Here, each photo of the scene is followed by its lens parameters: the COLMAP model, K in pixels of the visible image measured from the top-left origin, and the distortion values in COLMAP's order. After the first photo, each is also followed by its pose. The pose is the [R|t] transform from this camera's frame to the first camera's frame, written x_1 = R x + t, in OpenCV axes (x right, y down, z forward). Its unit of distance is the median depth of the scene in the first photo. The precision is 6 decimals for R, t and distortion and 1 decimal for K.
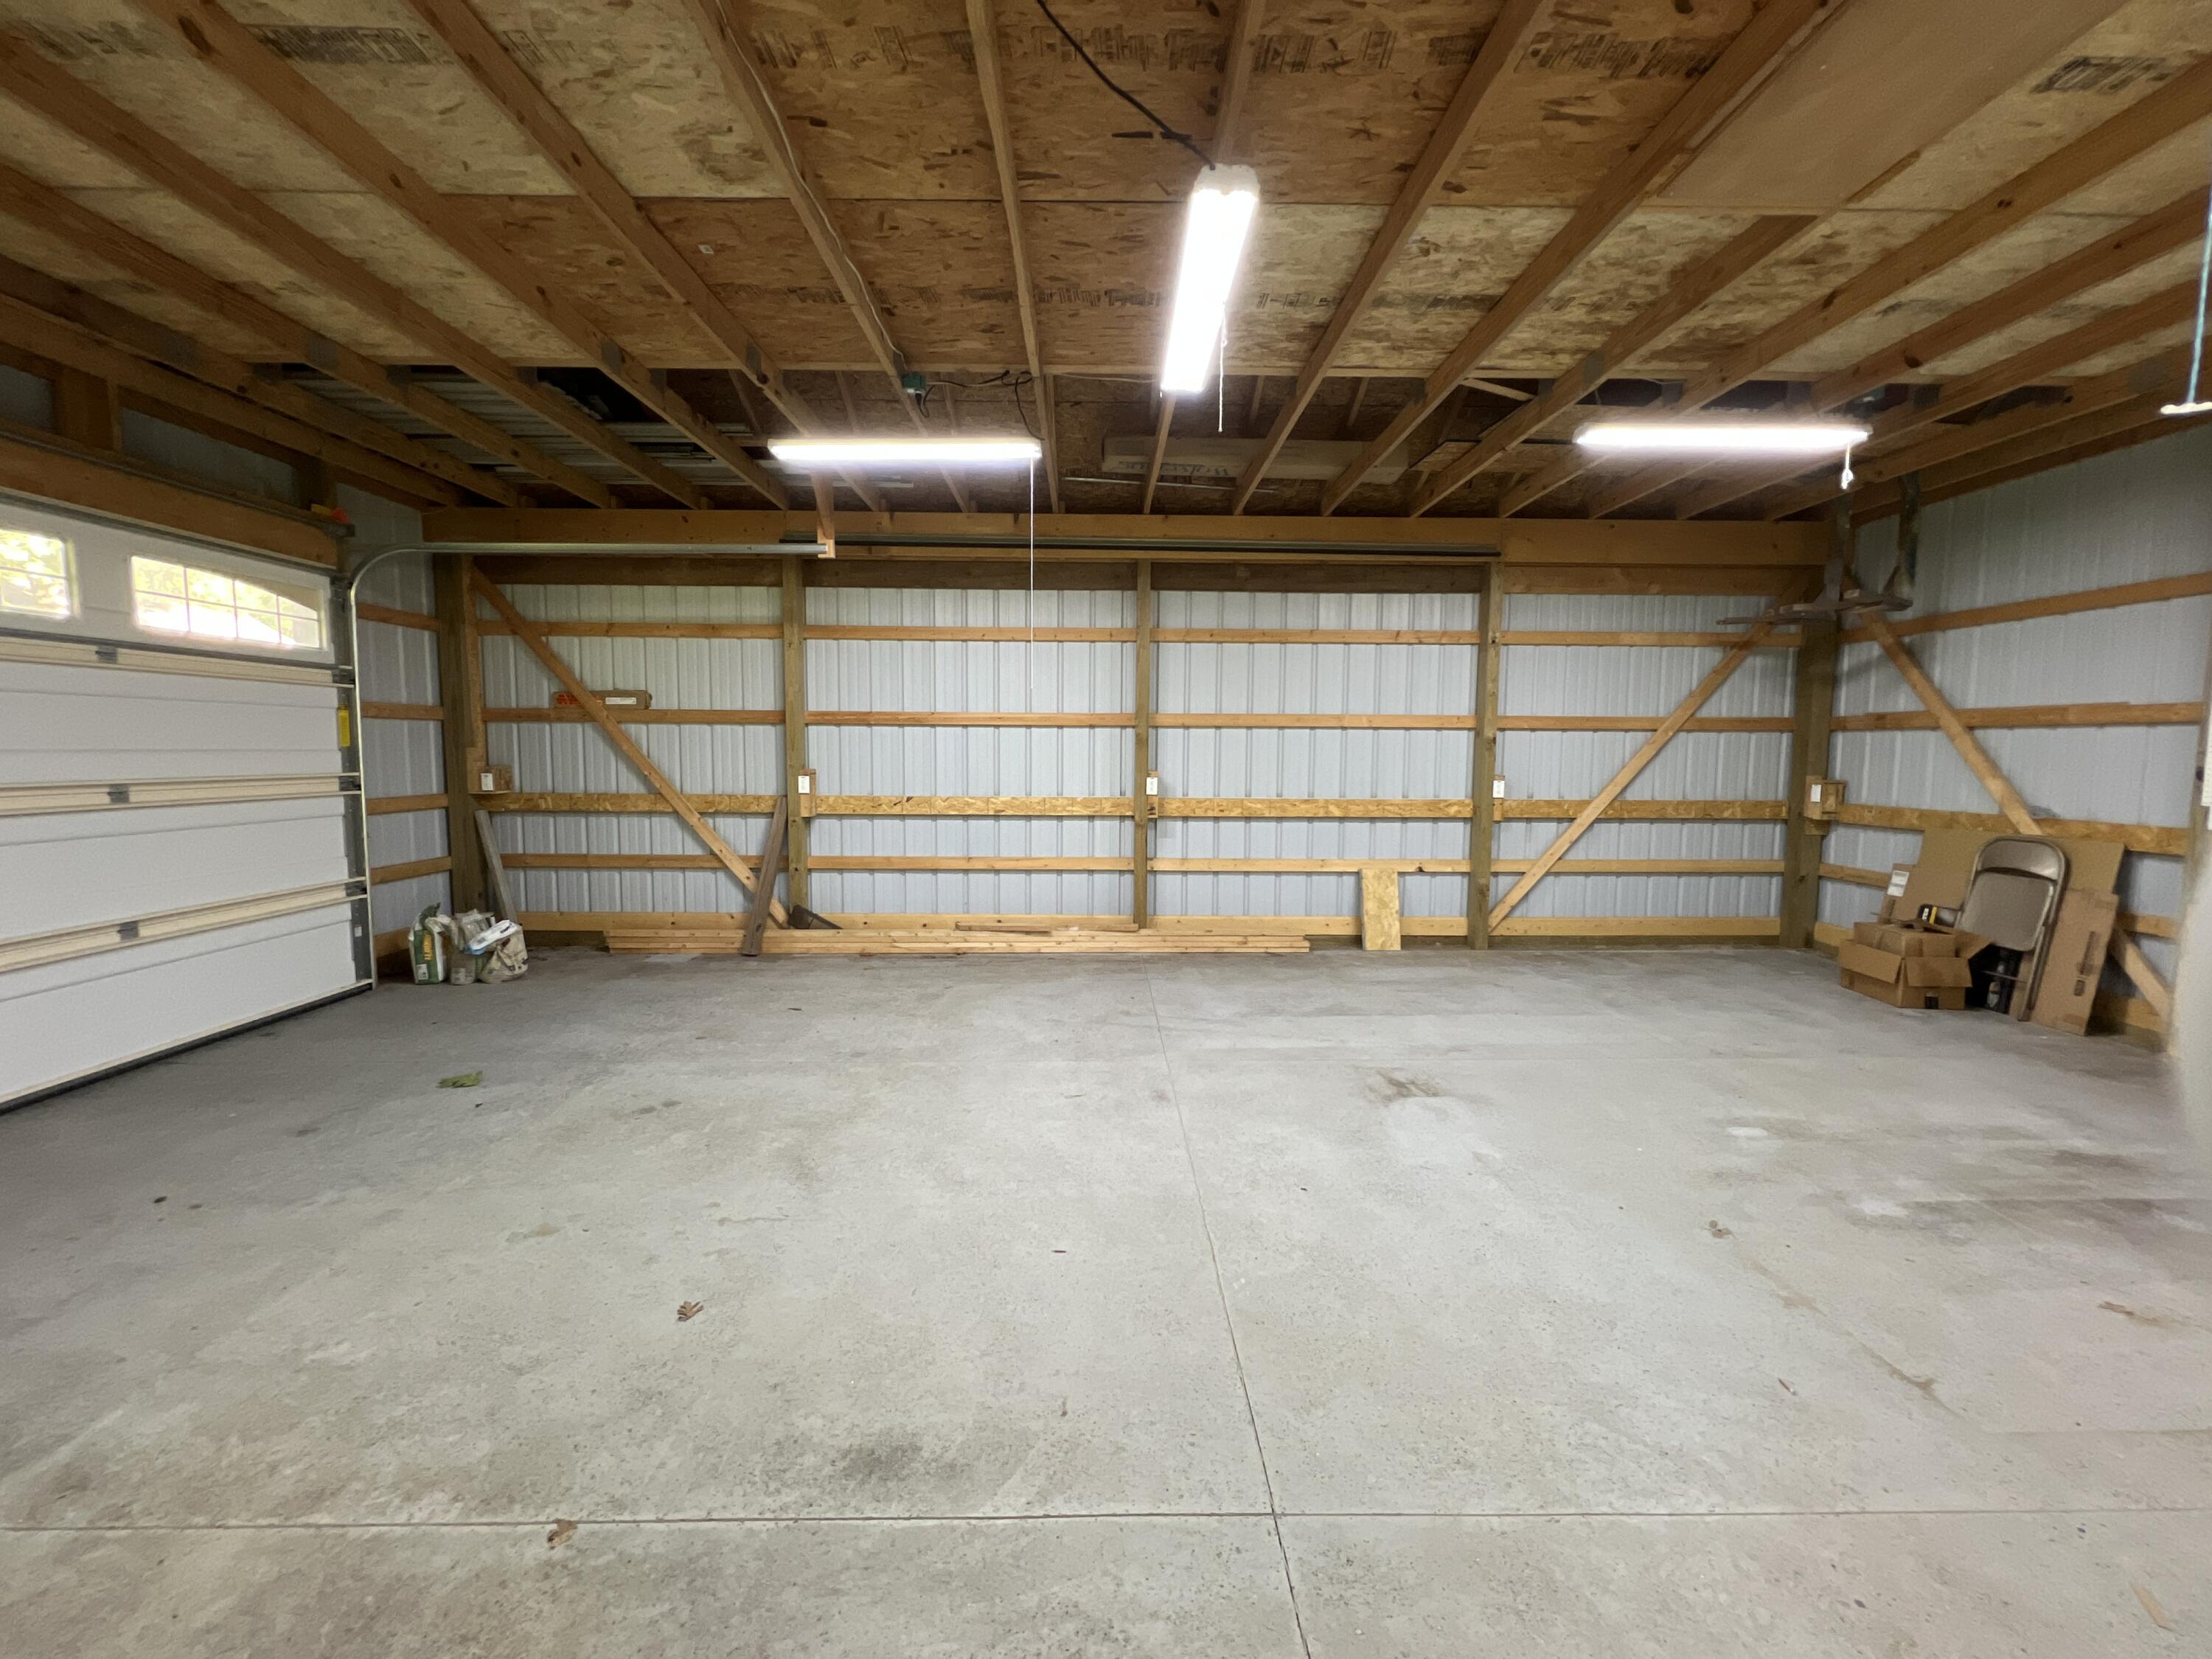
lens RADIAL K [[889.8, 0, 1099.2], [0, 889.8, 821.6], [0, 0, 1]] dist [-0.003664, 0.001191]
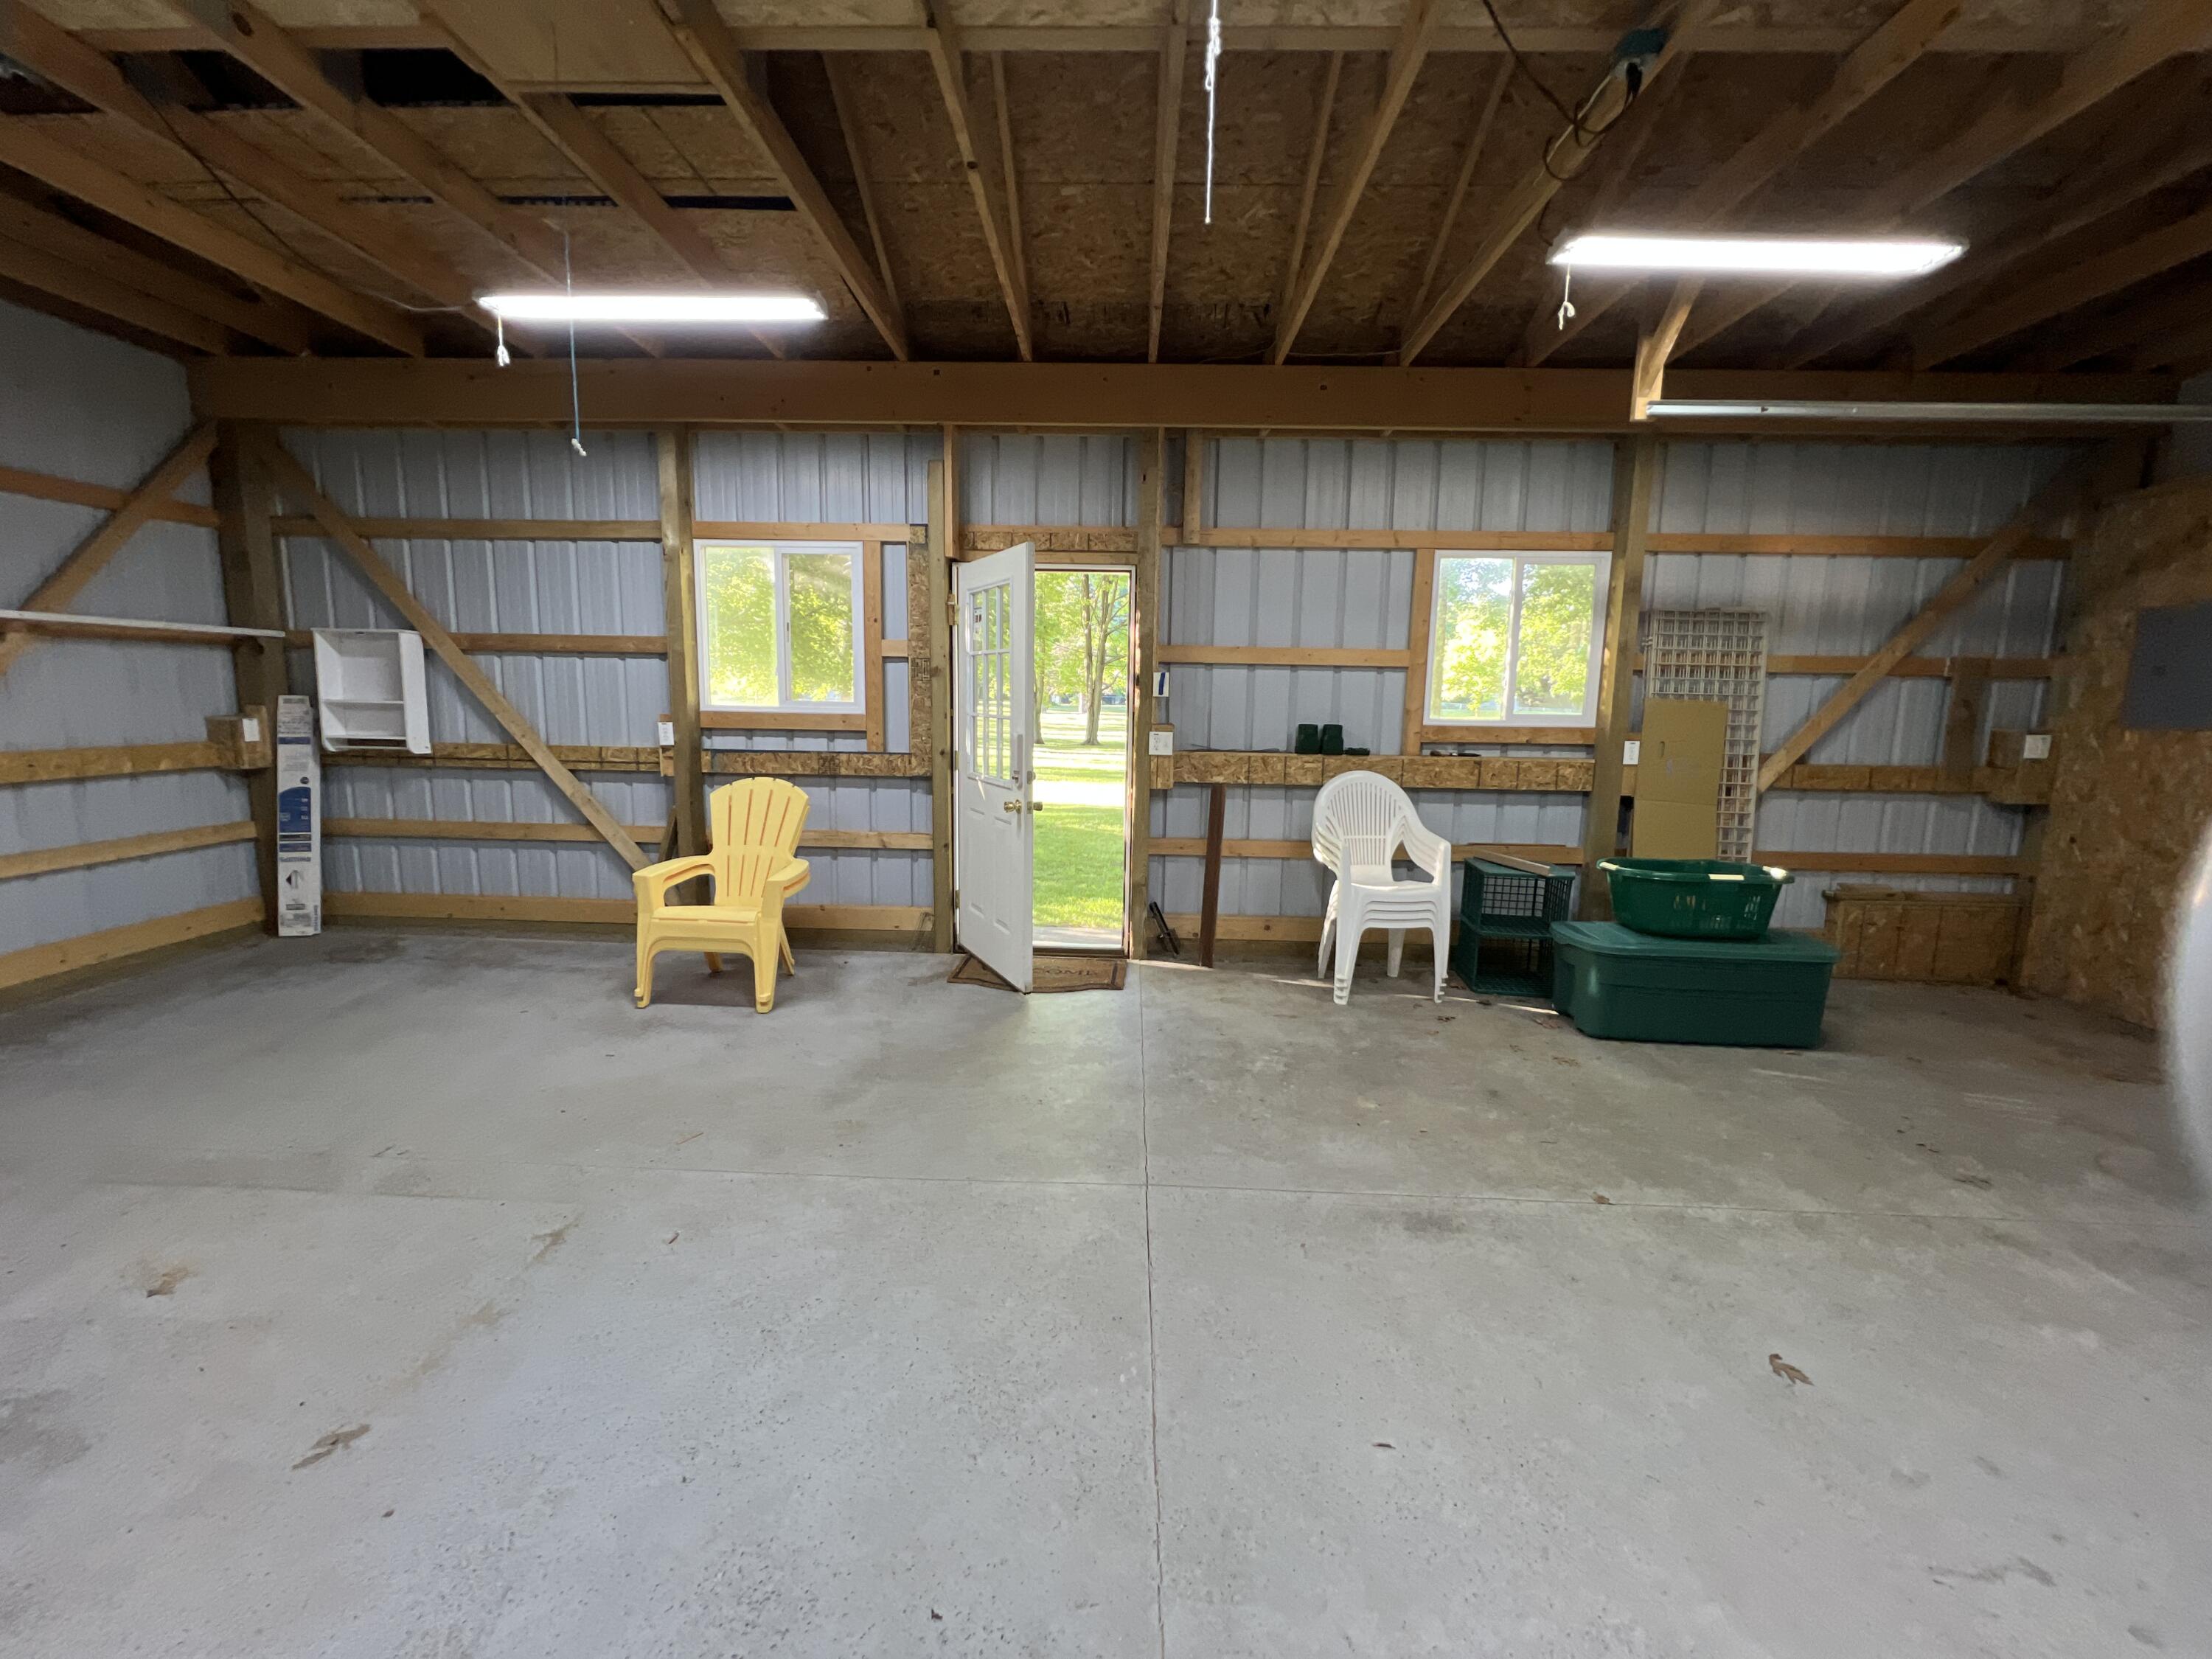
lens RADIAL K [[889.8, 0, 1087.8], [0, 889.8, 827.3], [0, 0, 1]] dist [-0.003664, 0.001191]
pose [[-0.998341, -0.031171, 0.048417, 0.095046], [-0.019351, 0.973531, 0.227735, -0.070812], [-0.054234, 0.226420, -0.972519, 0.924631]]
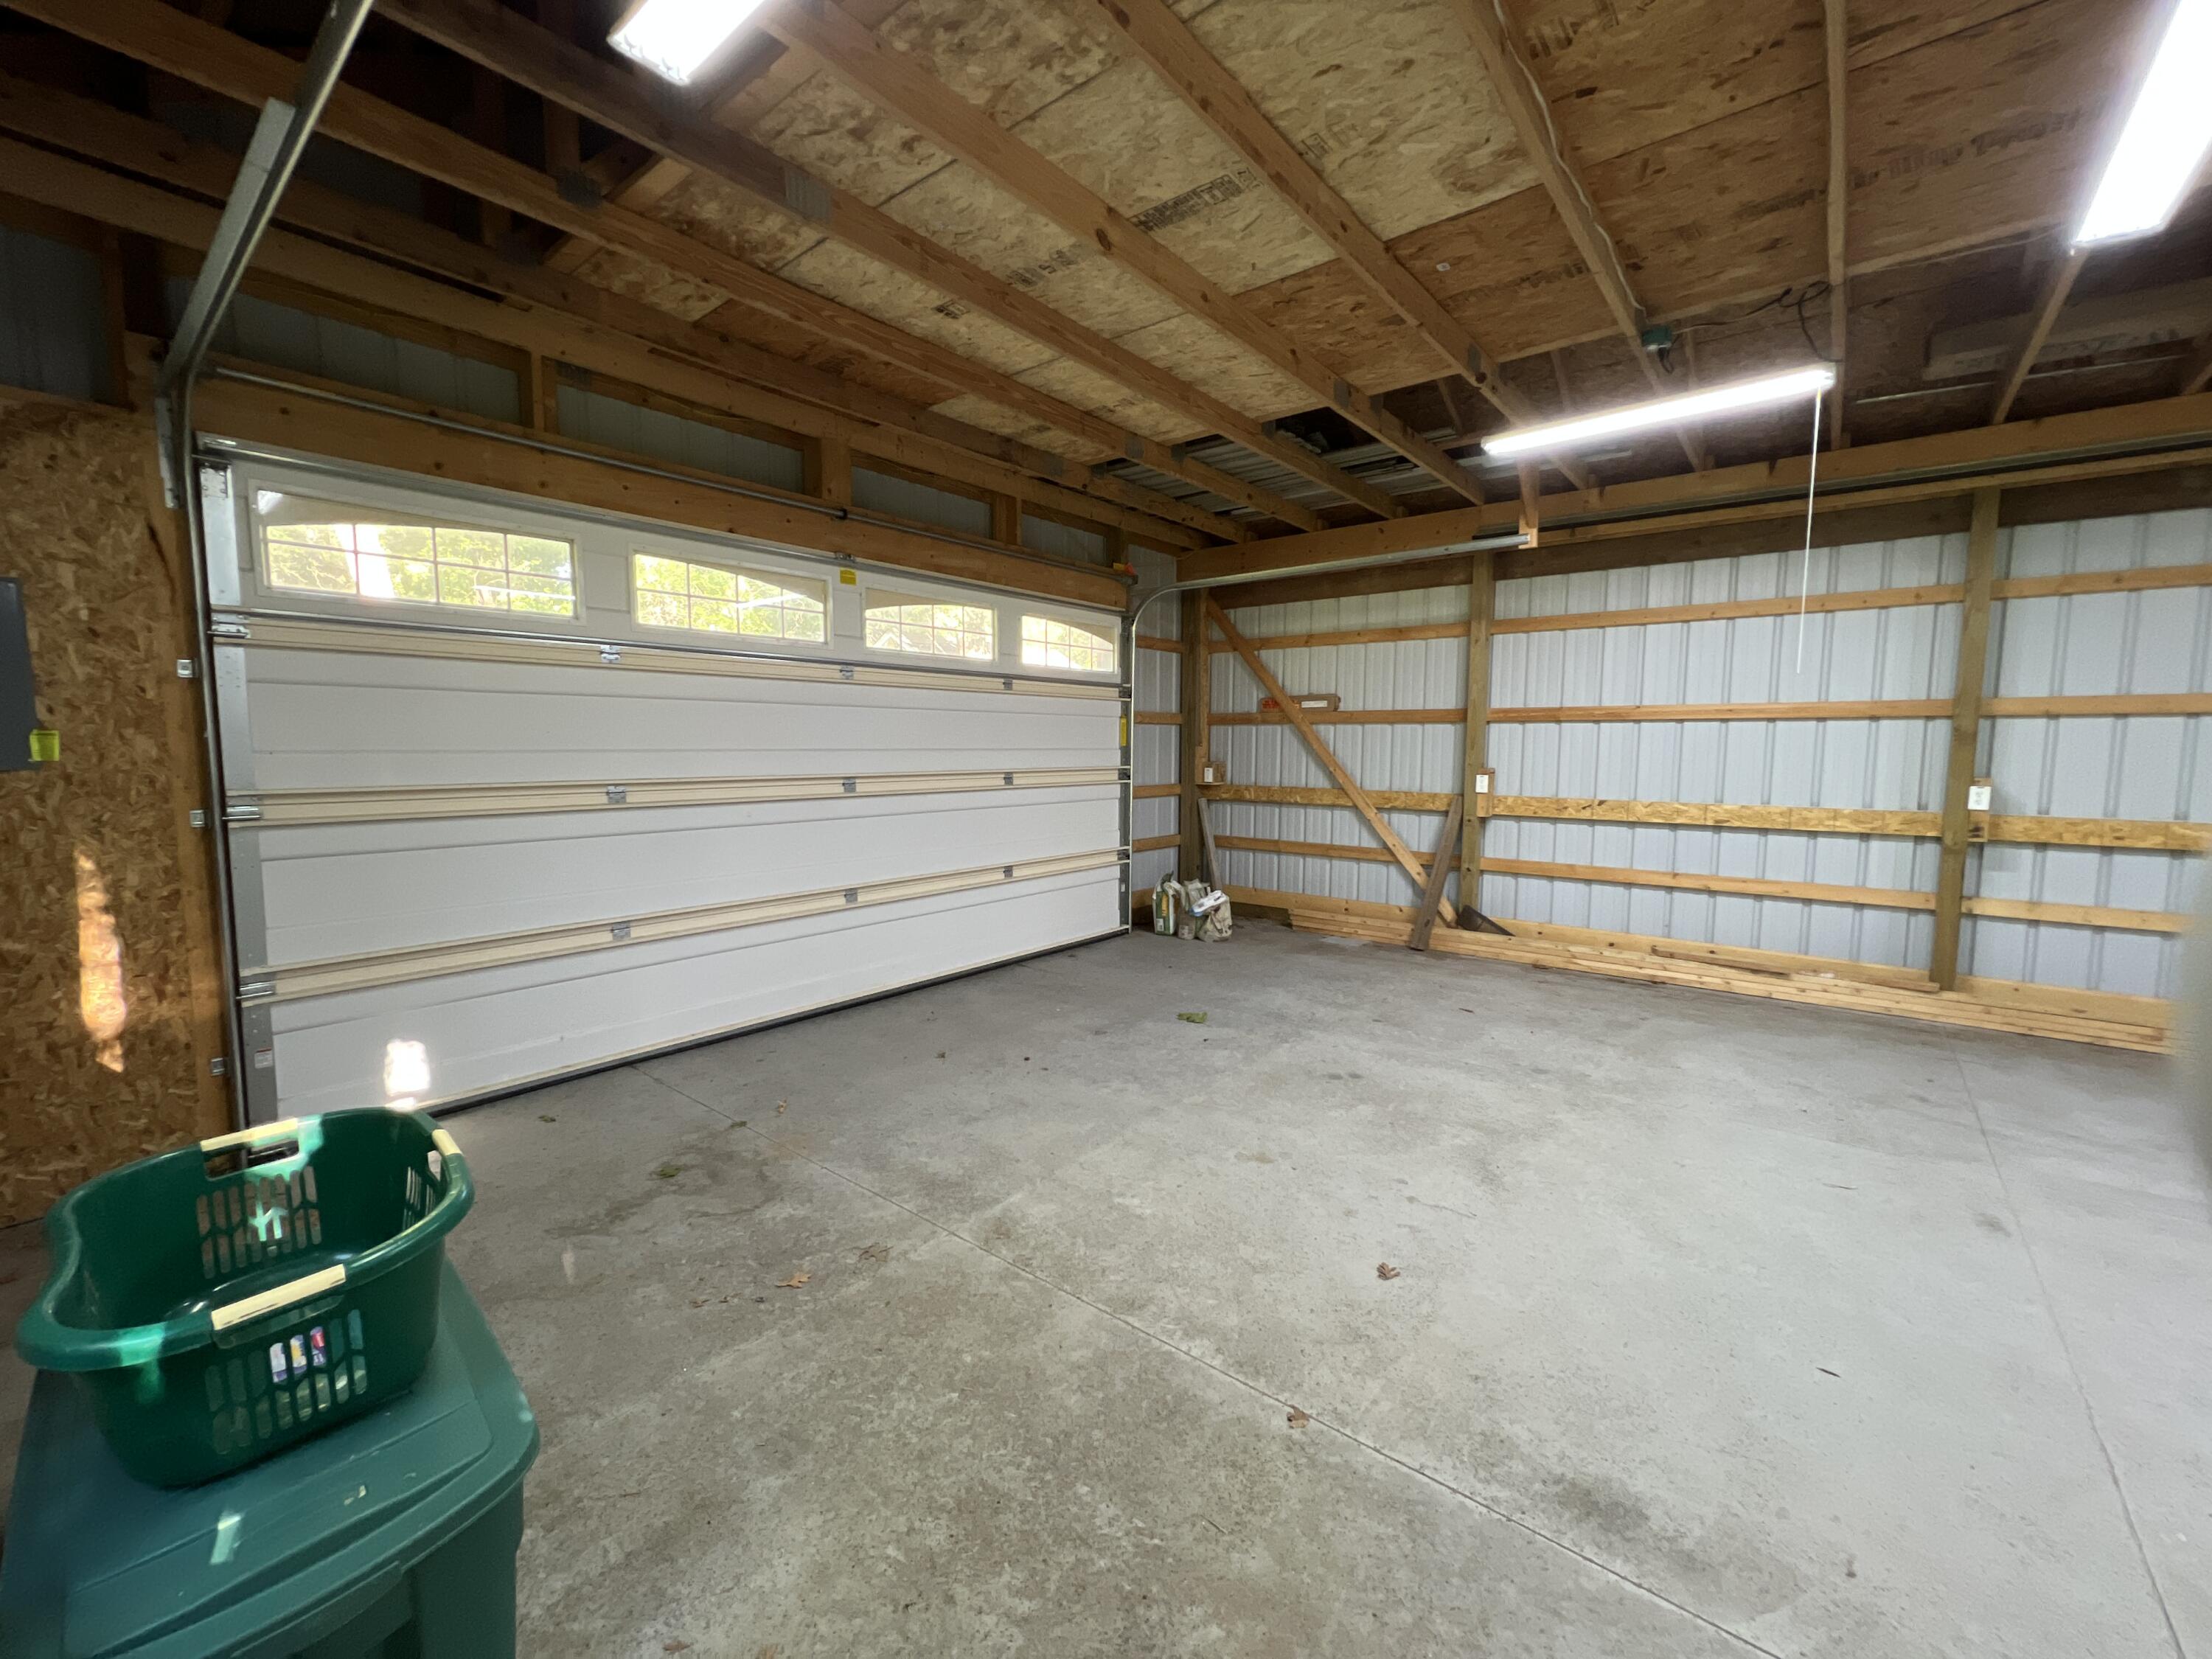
lens RADIAL K [[889.8, 0, 1097.7], [0, 889.8, 820.6], [0, 0, 1]] dist [-0.003664, 0.001191]
pose [[0.764479, 0.052607, -0.642499, -0.036337], [-0.051676, 0.998458, 0.020266, 0.001182], [0.642574, 0.017709, 0.766019, -0.030826]]
